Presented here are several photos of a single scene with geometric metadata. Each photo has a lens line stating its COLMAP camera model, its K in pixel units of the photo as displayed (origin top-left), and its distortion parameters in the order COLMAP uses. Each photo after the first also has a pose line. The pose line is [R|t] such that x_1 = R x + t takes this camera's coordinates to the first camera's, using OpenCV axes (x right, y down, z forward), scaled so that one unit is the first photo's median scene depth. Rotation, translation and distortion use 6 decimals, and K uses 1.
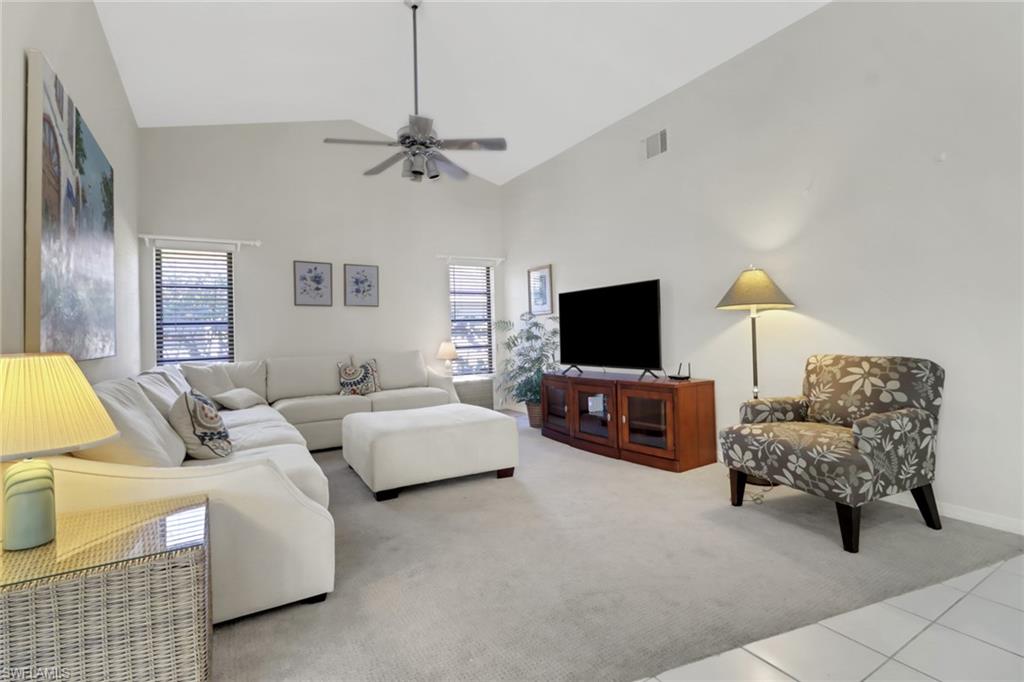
lens RADIAL K [[475.6, 0, 507.2], [0, 475.6, 326.5], [0, 0, 1]] dist [0.020453, -0.013224]
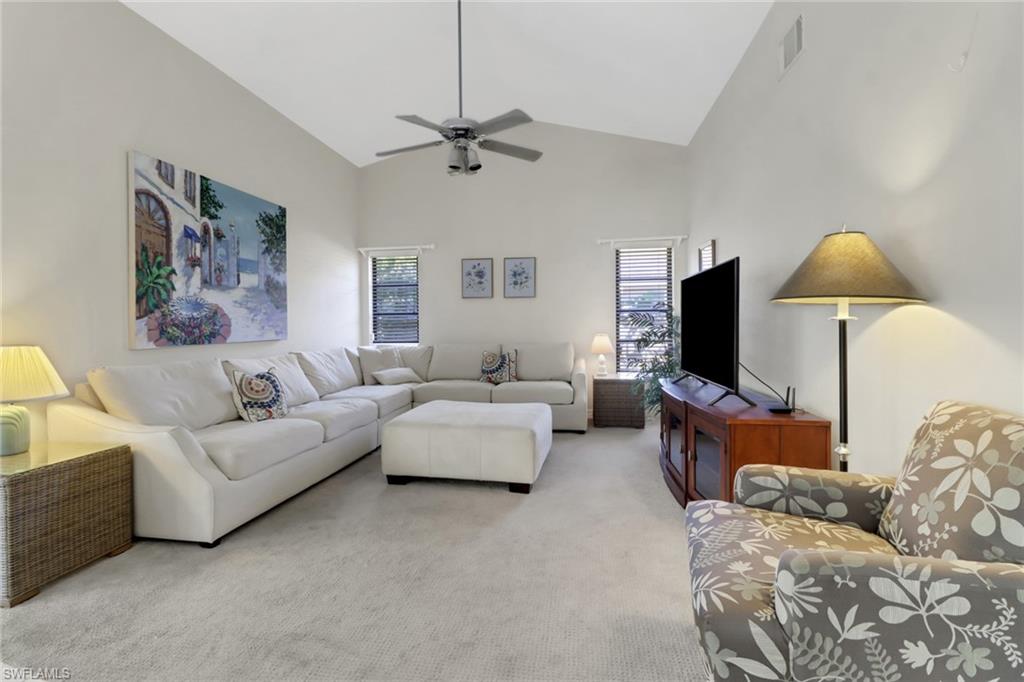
lens RADIAL K [[475.6, 0, 507.2], [0, 475.6, 326.5], [0, 0, 1]] dist [0.020453, -0.013224]
pose [[0.763655, 0.025904, -0.645105, 0.524418], [-0.002796, 0.999318, 0.036818, -0.027564], [0.645618, -0.026312, 0.763207, 0.295526]]
